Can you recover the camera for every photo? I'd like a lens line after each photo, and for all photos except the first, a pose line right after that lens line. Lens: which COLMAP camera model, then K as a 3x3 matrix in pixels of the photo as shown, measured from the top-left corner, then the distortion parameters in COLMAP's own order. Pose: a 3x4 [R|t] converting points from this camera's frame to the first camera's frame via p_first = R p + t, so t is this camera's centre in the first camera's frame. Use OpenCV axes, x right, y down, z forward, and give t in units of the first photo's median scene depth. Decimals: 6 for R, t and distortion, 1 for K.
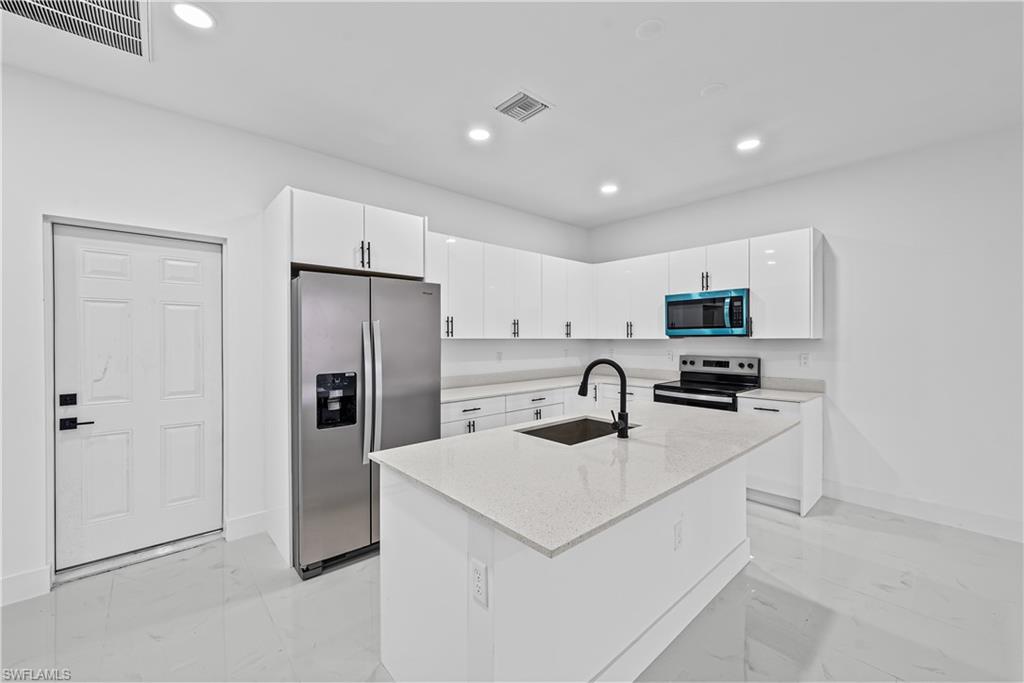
lens RADIAL K [[401.2, 0, 512.9], [0, 401.2, 341.2], [0, 0, 1]] dist [-0.001581, -0.000614]
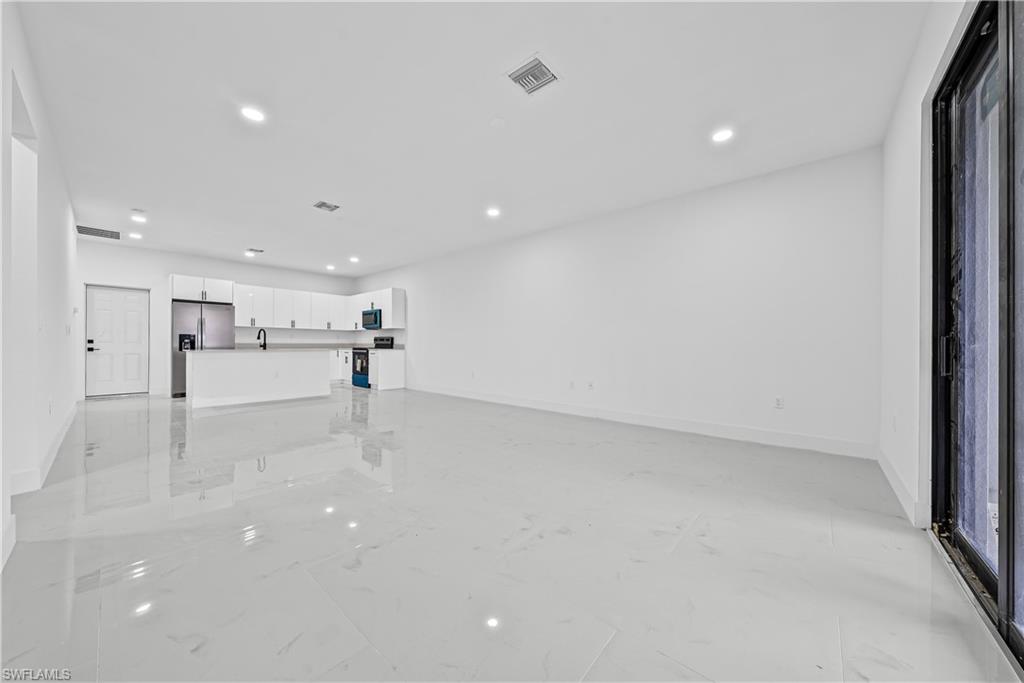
lens RADIAL K [[352.9, 0, 511.2], [0, 352.9, 346.8], [0, 0, 1]] dist [0.001382, -0.000099]
pose [[0.992697, 0.006050, 0.120486, 1.140624], [-0.005618, 0.999976, -0.003931, 0.114080], [-0.120507, 0.003226, 0.992707, -1.342232]]
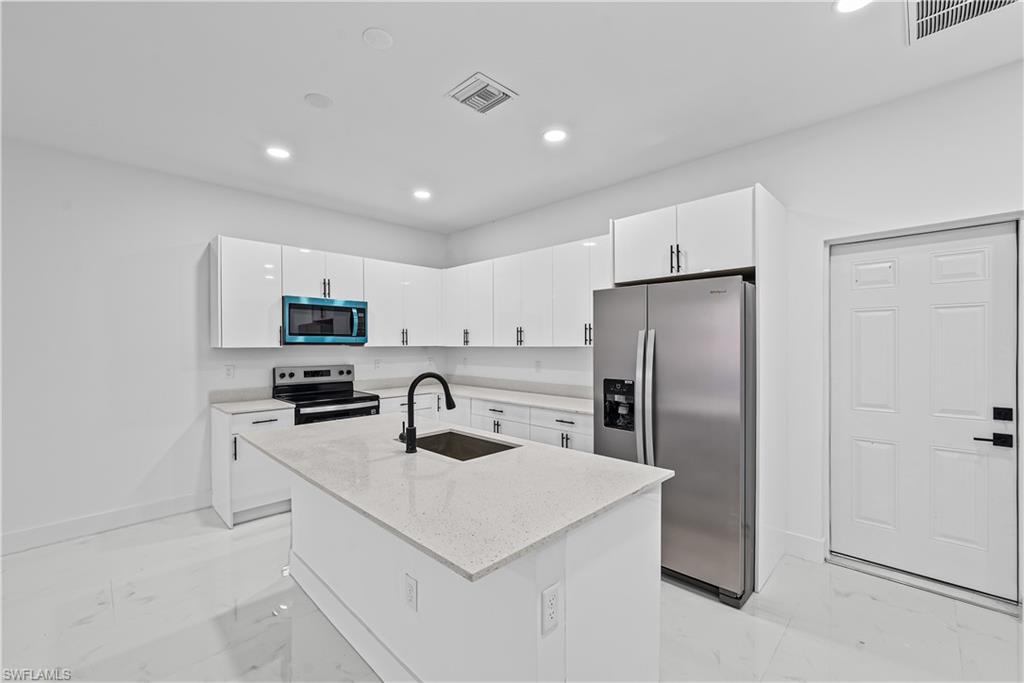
lens RADIAL K [[416.8, 0, 506.0], [0, 416.8, 350.5], [0, 0, 1]] dist [-0.000240, 0.000623]
pose [[-0.089795, -0.008780, 0.995922, -0.594941], [0.010724, 0.999895, 0.009782, -0.004350], [-0.995902, 0.011558, -0.089692, 0.706944]]
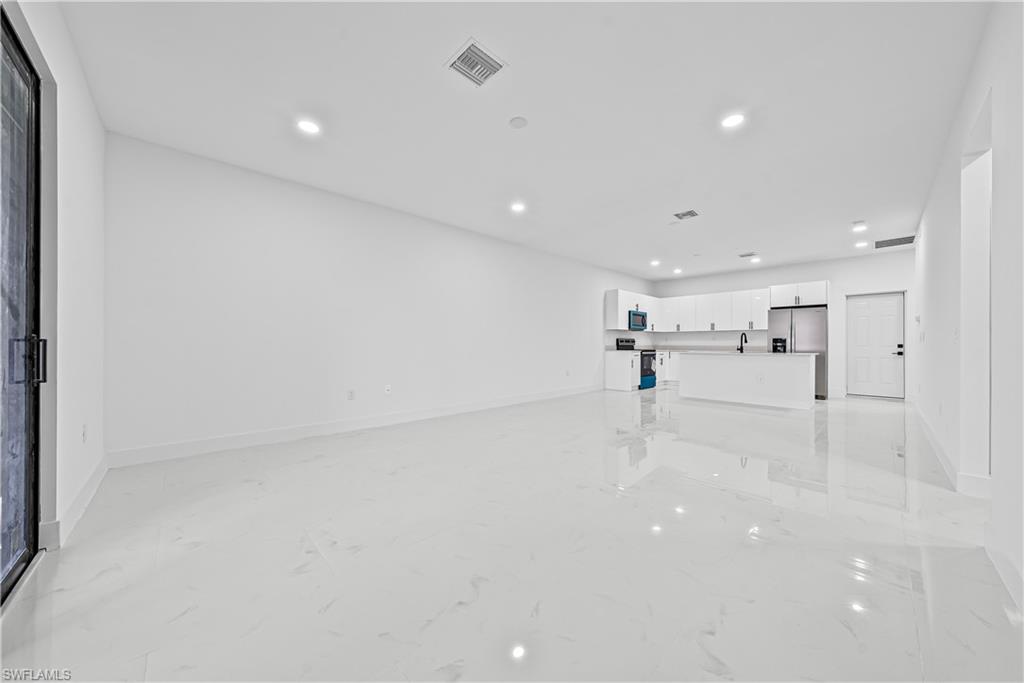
lens RADIAL K [[352.9, 0, 511.4], [0, 352.9, 345.7], [0, 0, 1]] dist [0.001382, -0.000099]
pose [[-0.059588, 0.004474, 0.998213, -1.736524], [0.002649, 0.999987, -0.004324, 0.099375], [-0.998220, 0.002387, -0.059599, 2.022756]]
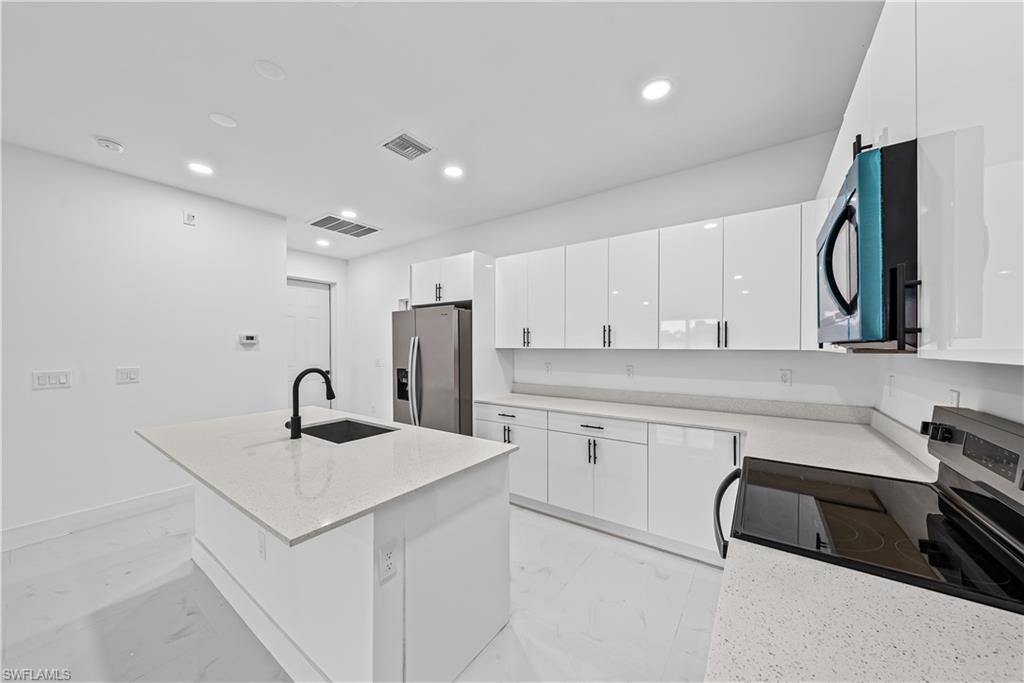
lens RADIAL K [[352.9, 0, 514.4], [0, 352.9, 347.9], [0, 0, 1]] dist [0.001382, -0.000099]
pose [[0.223961, 0.006379, -0.974577, 0.732498], [-0.007061, 0.999963, 0.004923, -0.011794], [0.974573, 0.005779, 0.223998, 0.729792]]
